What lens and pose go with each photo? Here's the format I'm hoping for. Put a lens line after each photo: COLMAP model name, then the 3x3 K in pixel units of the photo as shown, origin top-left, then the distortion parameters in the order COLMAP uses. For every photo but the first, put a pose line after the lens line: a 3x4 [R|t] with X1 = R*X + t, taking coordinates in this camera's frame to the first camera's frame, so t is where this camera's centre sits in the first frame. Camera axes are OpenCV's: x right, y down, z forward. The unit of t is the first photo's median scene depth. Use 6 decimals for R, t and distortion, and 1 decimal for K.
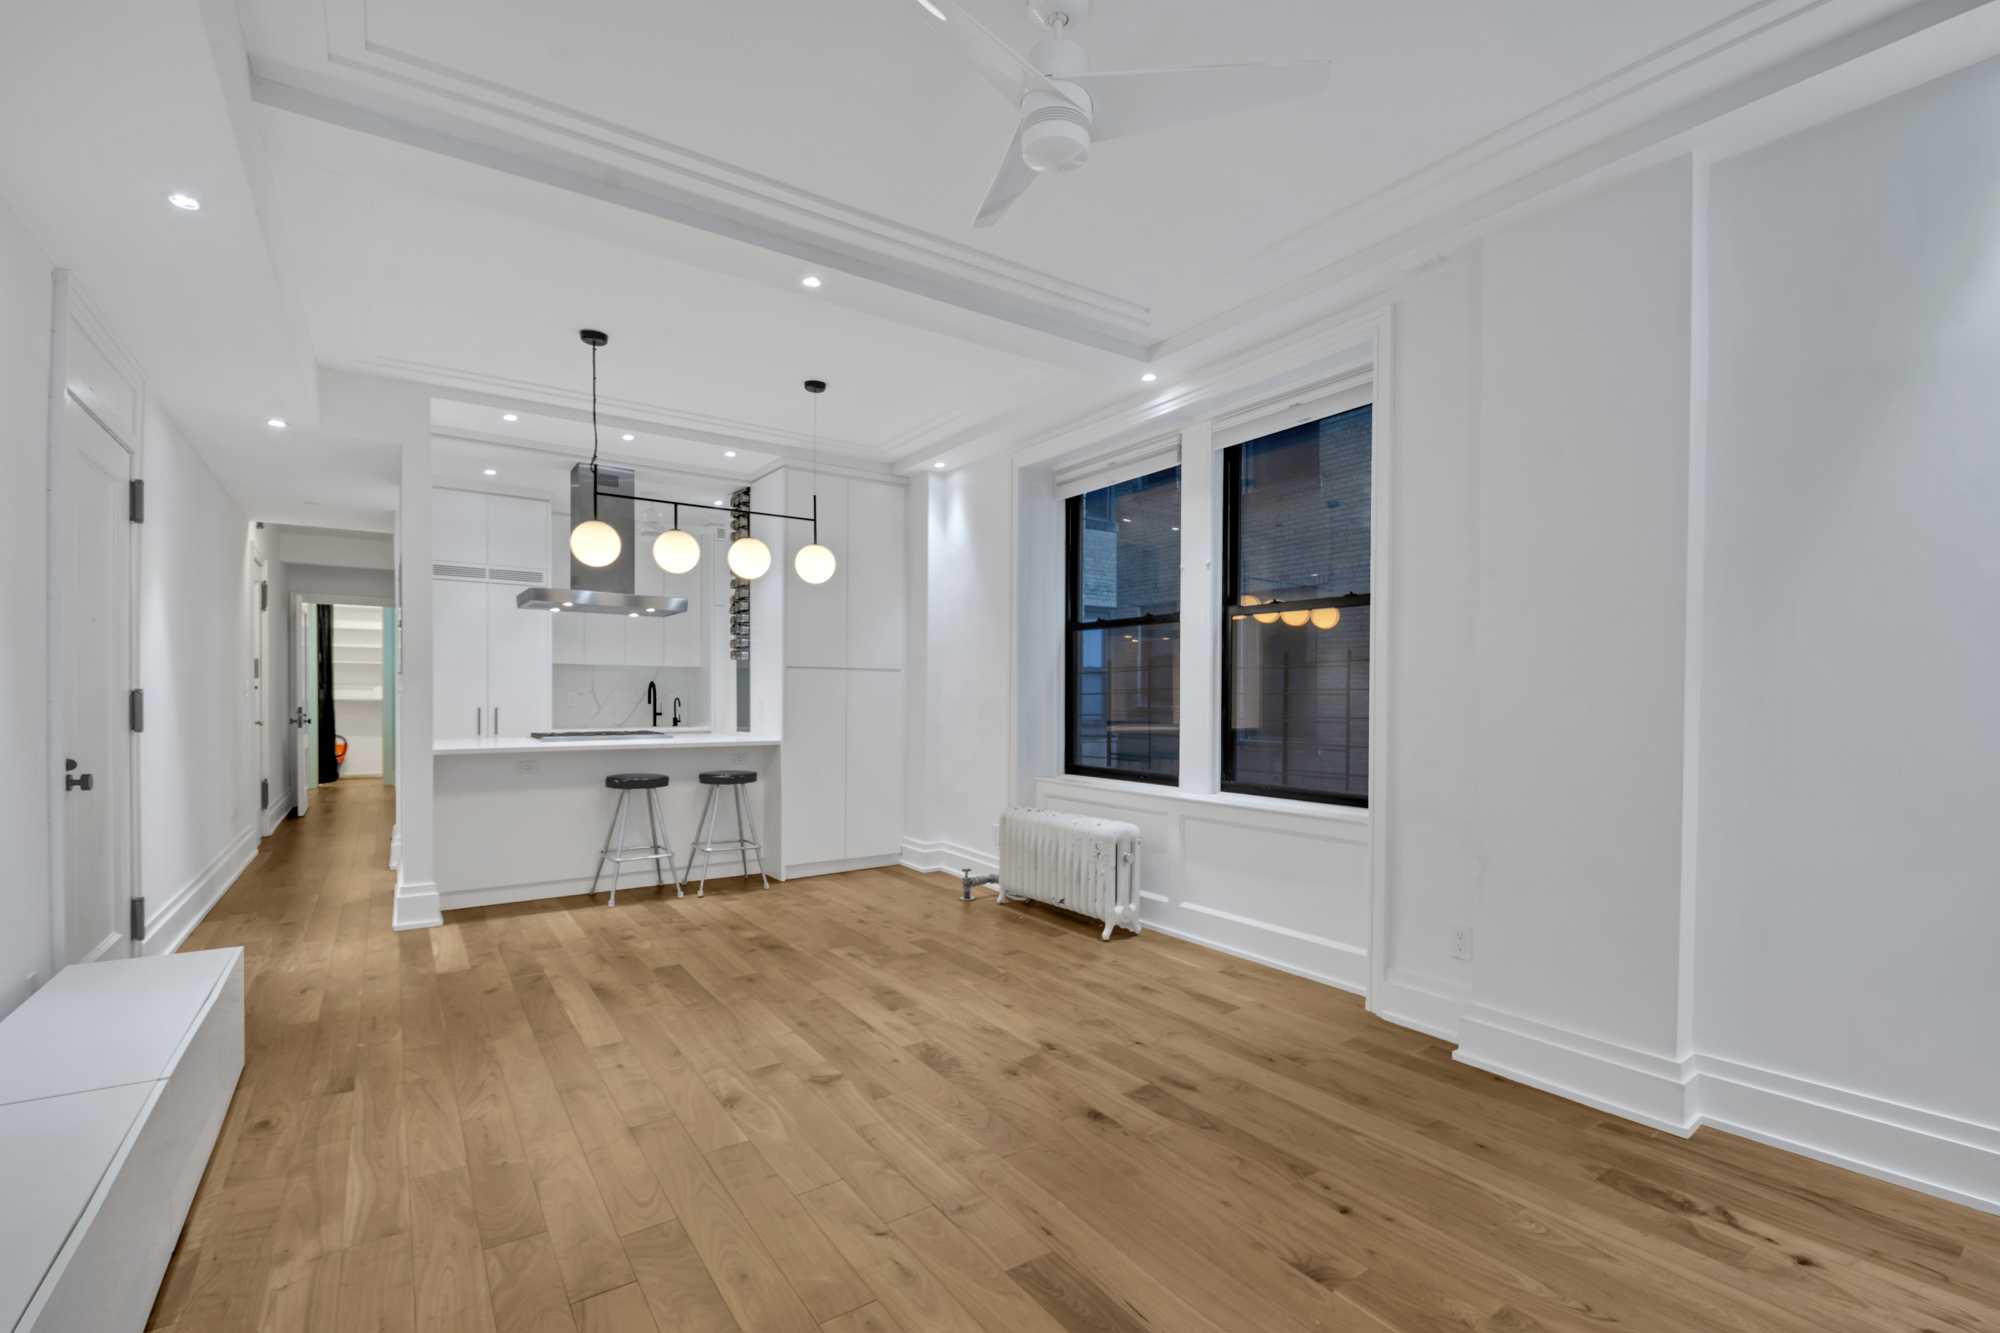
lens RADIAL K [[883.9, 0, 1024.8], [0, 883.9, 703.3], [0, 0, 1]] dist [-0.015384, -0.002712]
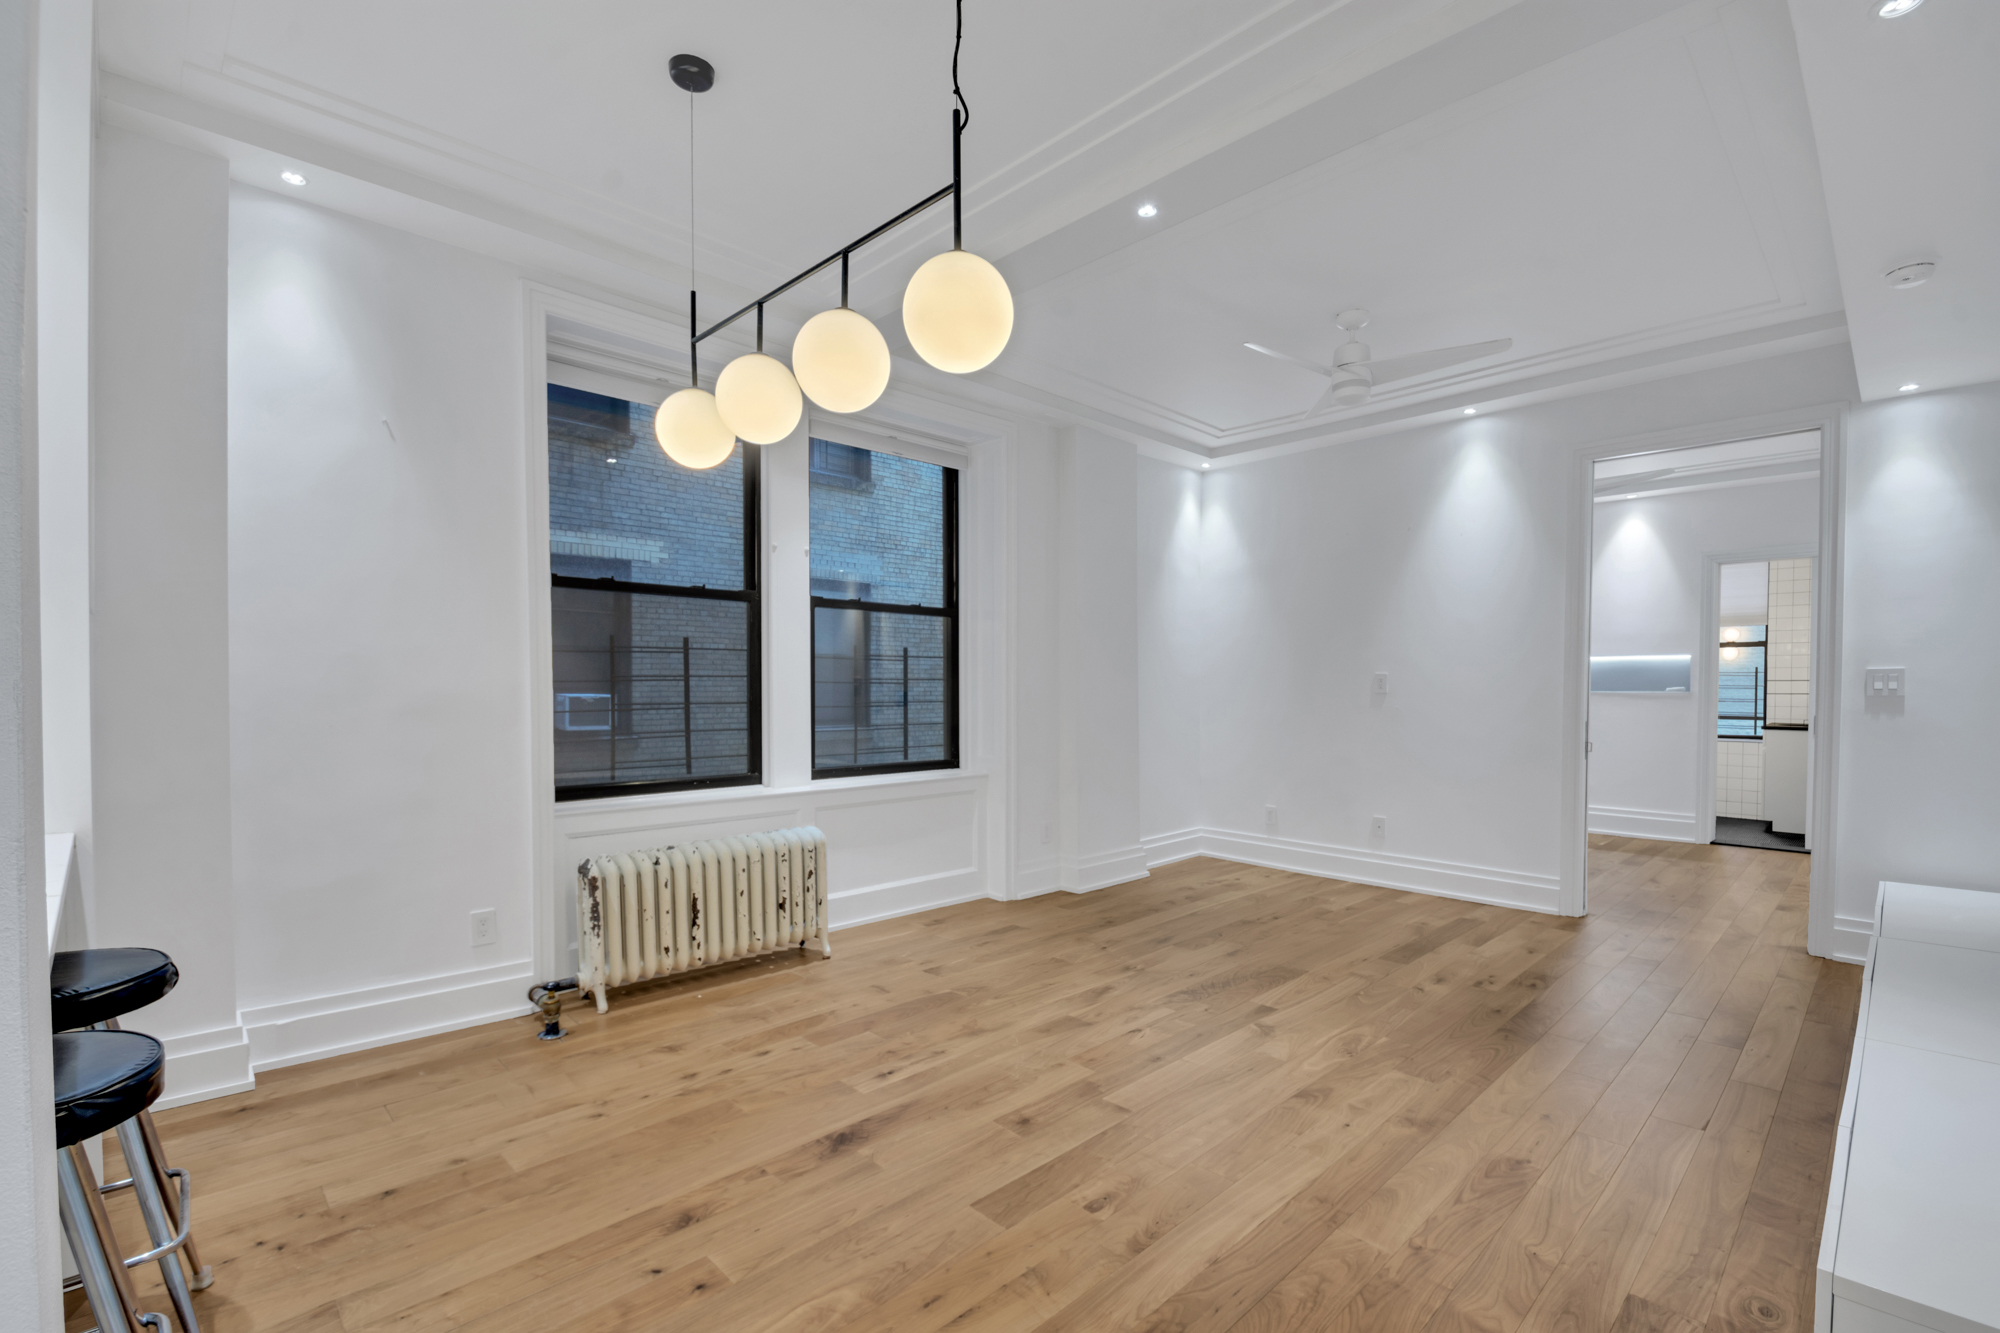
lens RADIAL K [[883.9, 0, 983.4], [0, 883.9, 669.7], [0, 0, 1]] dist [-0.015384, -0.002712]
pose [[-0.128662, 0.008331, 0.991653, -0.920511], [0.007751, 0.999943, -0.007395, -0.020615], [-0.991658, 0.006735, -0.128720, 1.059033]]
